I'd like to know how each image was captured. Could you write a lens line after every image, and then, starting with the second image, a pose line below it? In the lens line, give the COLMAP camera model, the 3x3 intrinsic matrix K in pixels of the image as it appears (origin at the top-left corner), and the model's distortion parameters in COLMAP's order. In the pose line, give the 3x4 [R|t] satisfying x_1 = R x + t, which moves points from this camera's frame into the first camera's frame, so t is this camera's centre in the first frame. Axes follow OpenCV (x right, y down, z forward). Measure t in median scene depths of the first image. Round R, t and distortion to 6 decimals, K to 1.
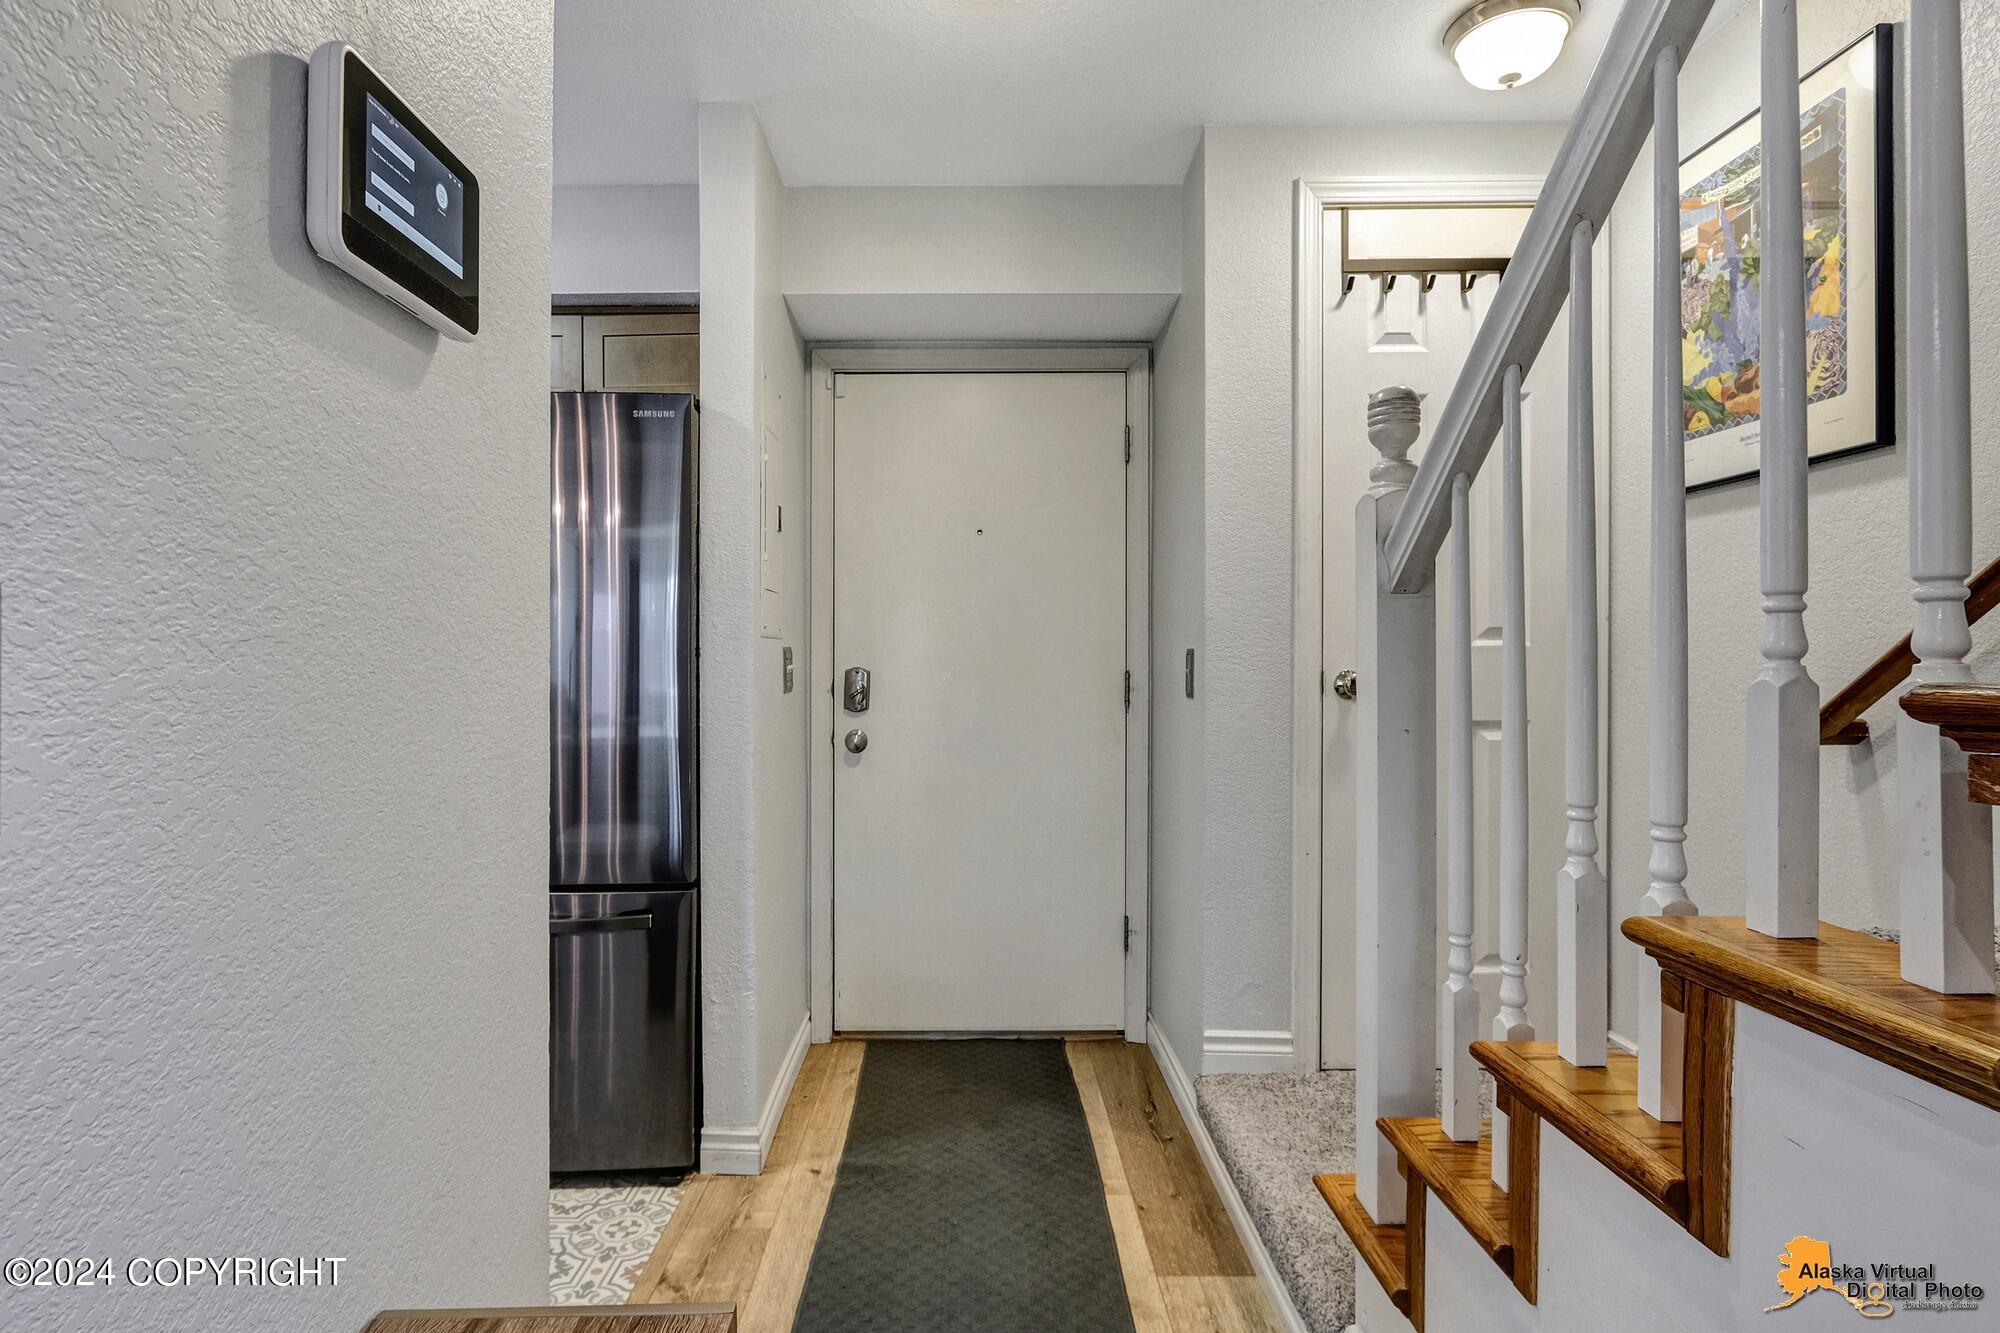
lens RADIAL K [[982.6, 0, 1022.0], [0, 982.6, 662.2], [0, 0, 1]] dist [-0.022506, 0.000034]
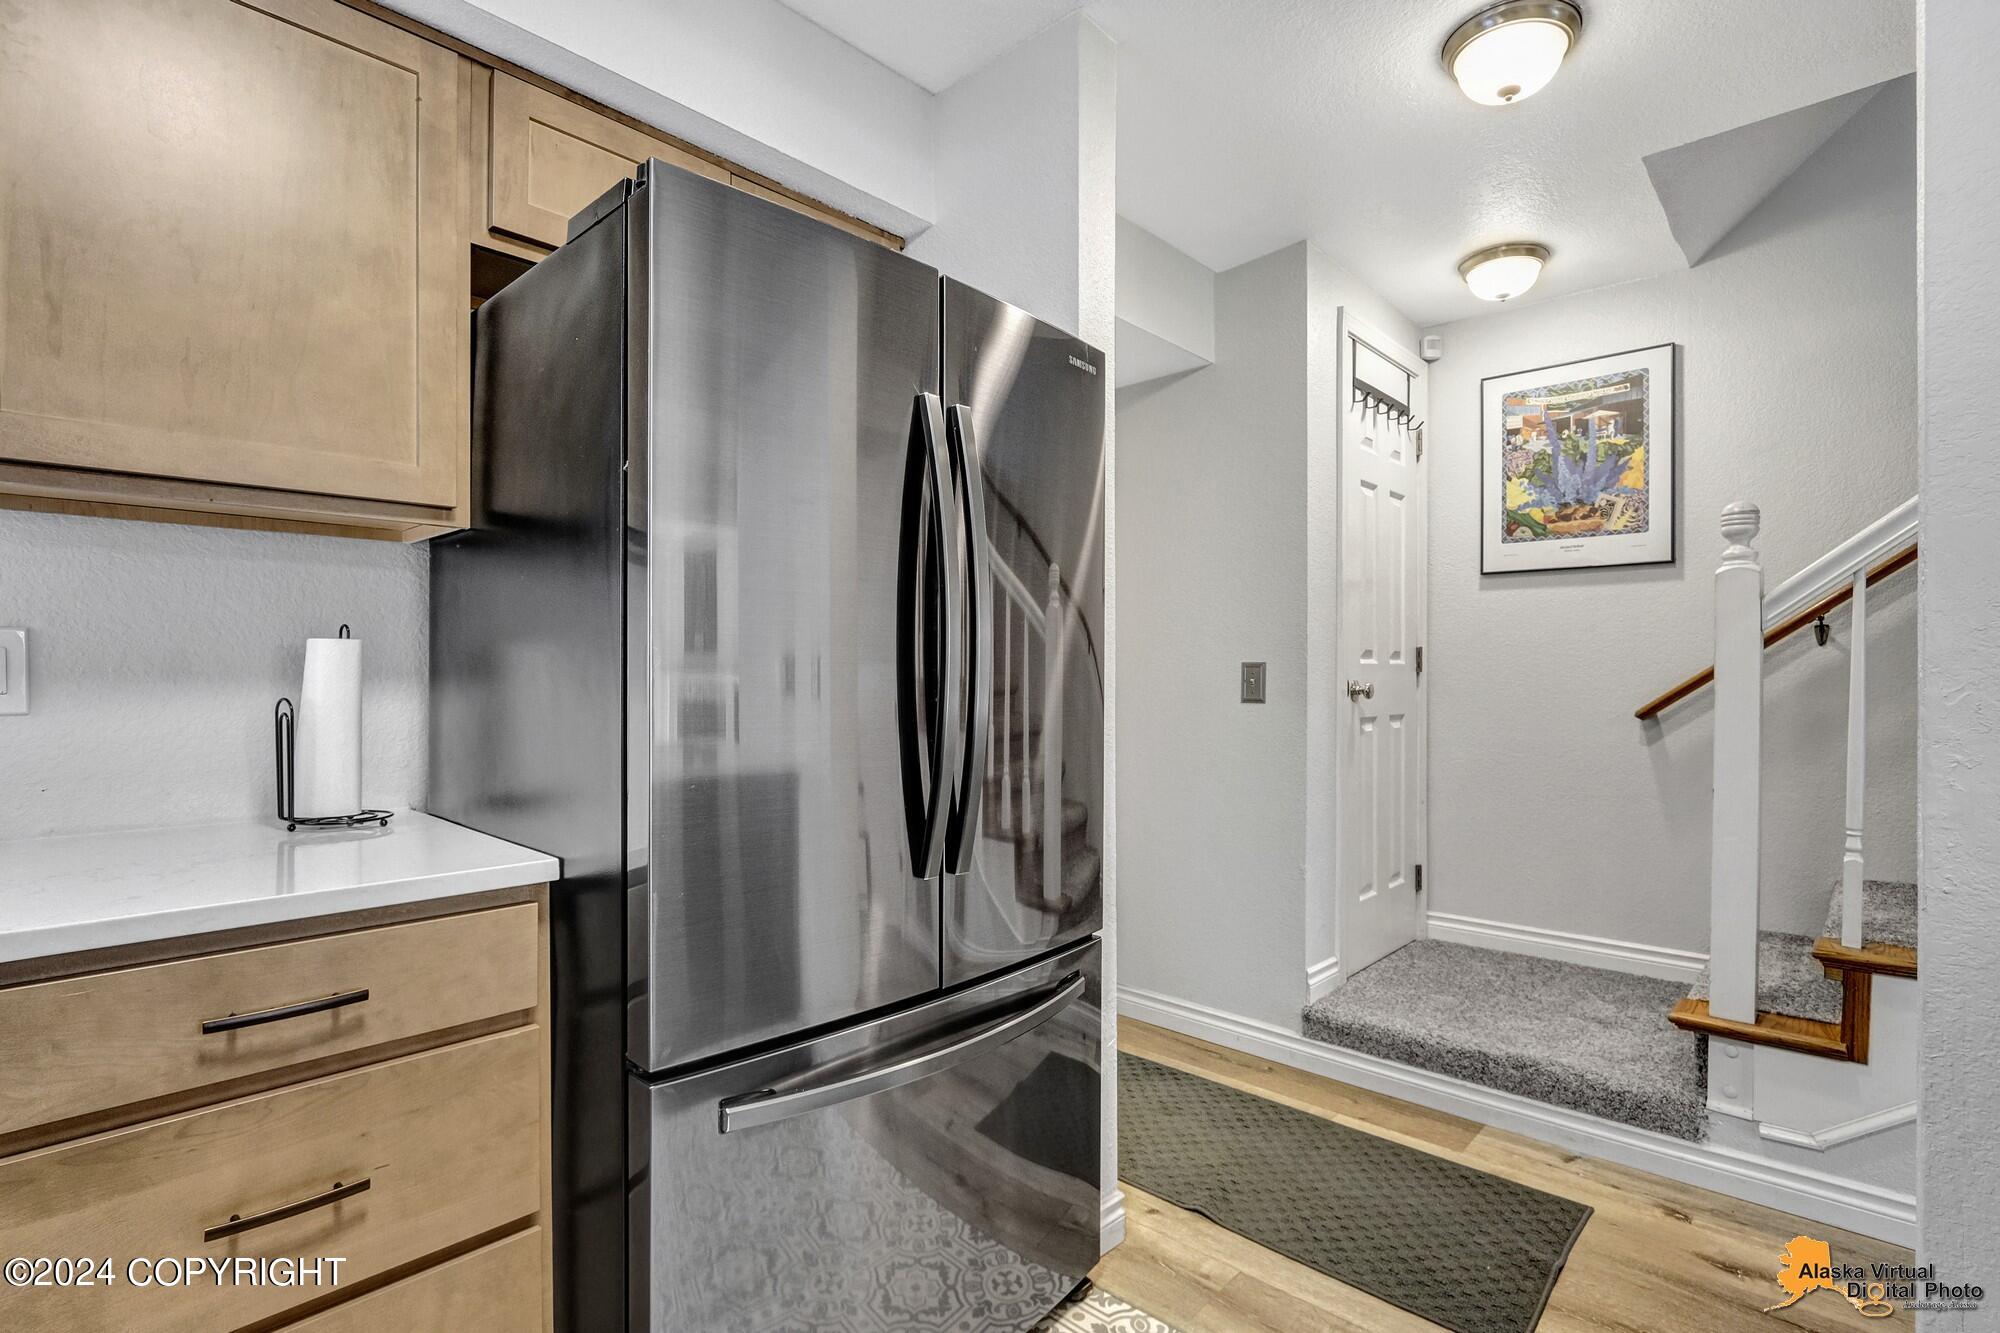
lens RADIAL K [[893.0, 0, 935.2], [0, 893.0, 680.0], [0, 0, 1]] dist [-0.002846, -0.000885]
pose [[0.710659, 0.006612, 0.703506, -1.135926], [-0.004307, 0.999978, -0.005047, 0.019806], [-0.703524, 0.000557, 0.710672, 0.630261]]
